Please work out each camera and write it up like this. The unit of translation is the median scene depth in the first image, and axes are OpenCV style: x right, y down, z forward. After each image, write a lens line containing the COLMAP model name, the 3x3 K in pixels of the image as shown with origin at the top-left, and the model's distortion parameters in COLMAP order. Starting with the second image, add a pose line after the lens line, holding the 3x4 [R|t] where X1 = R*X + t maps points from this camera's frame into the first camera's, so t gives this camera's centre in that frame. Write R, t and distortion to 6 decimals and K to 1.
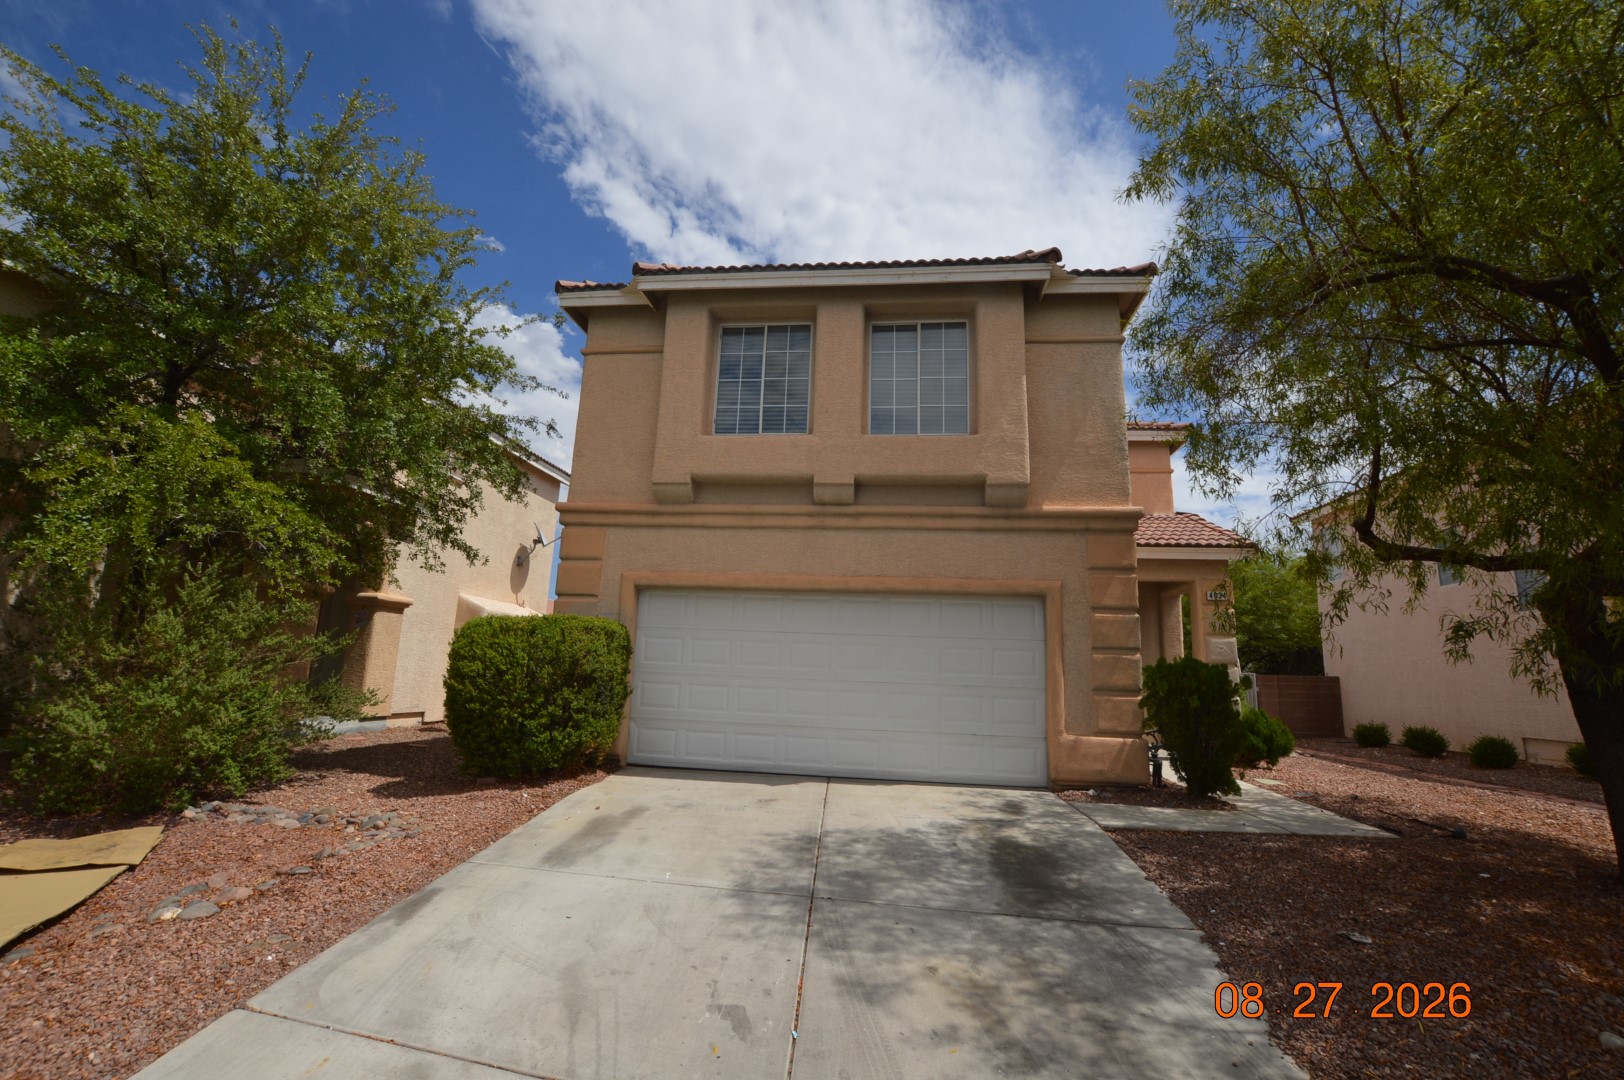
lens RADIAL K [[736.8, 0, 815.1], [0, 736.8, 538.5], [0, 0, 1]] dist [-0.037373, 0.005789]
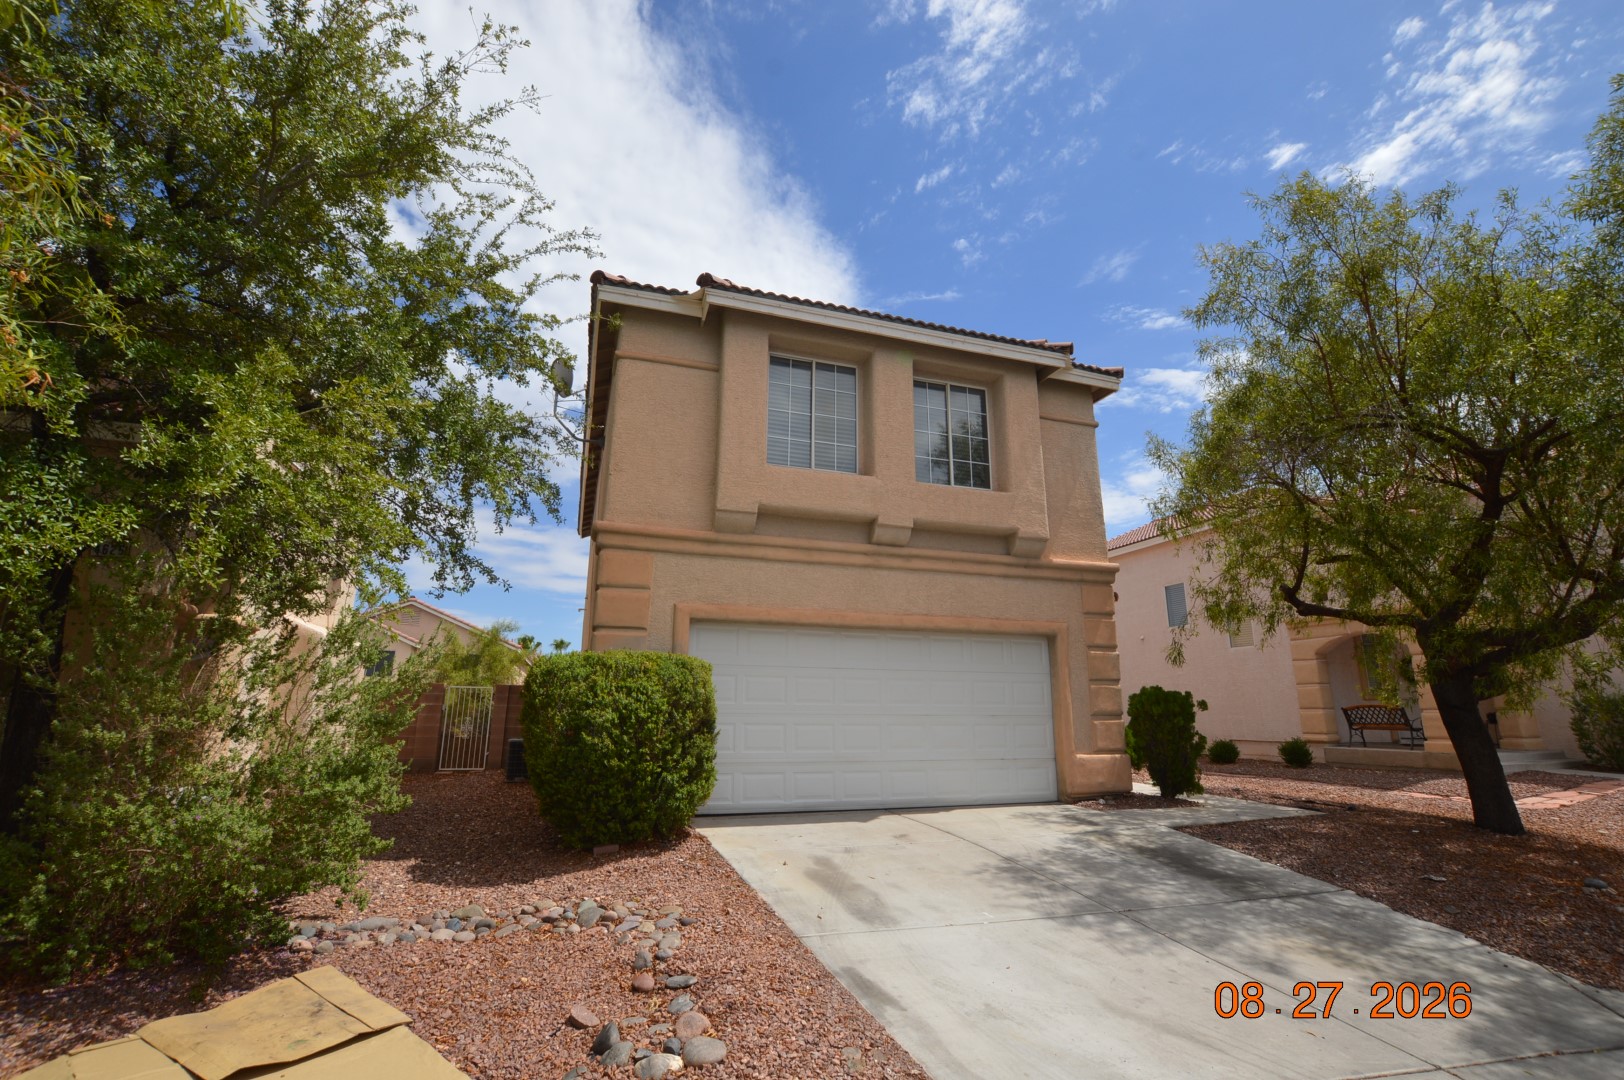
lens RADIAL K [[736.8, 0, 815.1], [0, 736.8, 538.5], [0, 0, 1]] dist [-0.037373, 0.005789]
pose [[0.899964, 0.067871, 0.430649, -0.523918], [-0.051685, 0.997451, -0.049190, 0.001159], [-0.432890, 0.022011, 0.901178, 0.106058]]
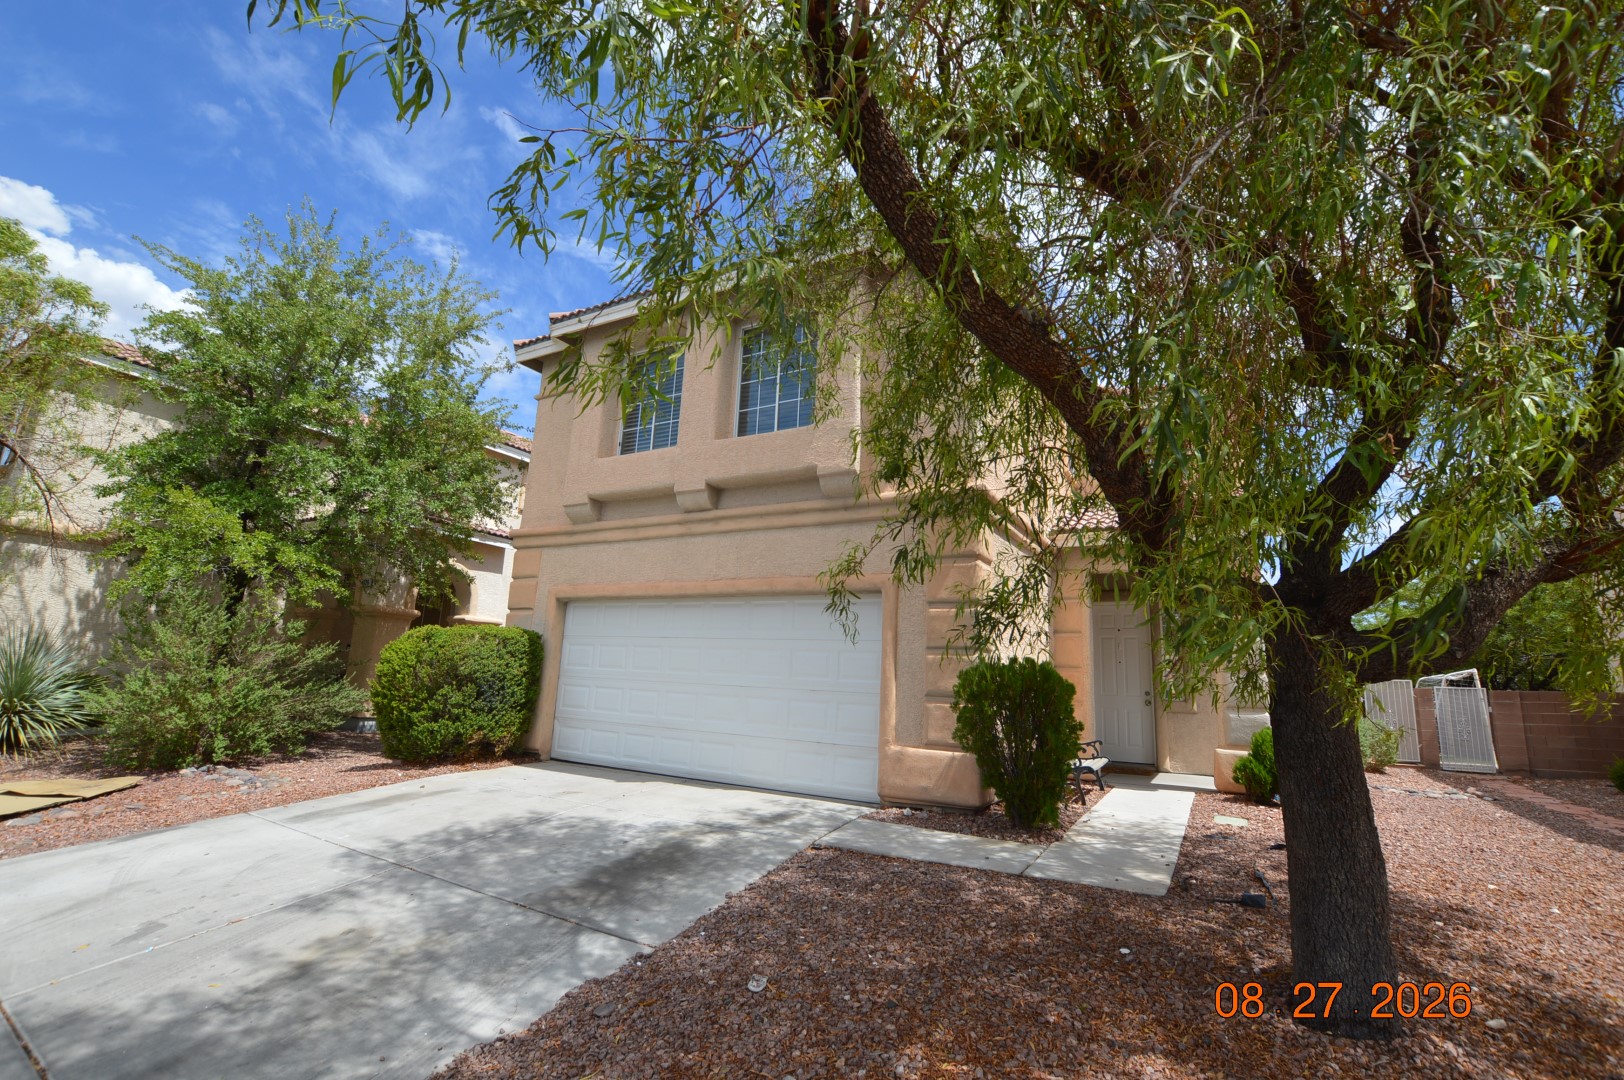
lens RADIAL K [[736.8, 0, 815.1], [0, 736.8, 538.5], [0, 0, 1]] dist [-0.037373, 0.005789]
pose [[0.920811, -0.071787, -0.383347, 0.570354], [0.060641, 0.997313, -0.041099, 0.044219], [0.385267, 0.014598, 0.922690, 0.123601]]
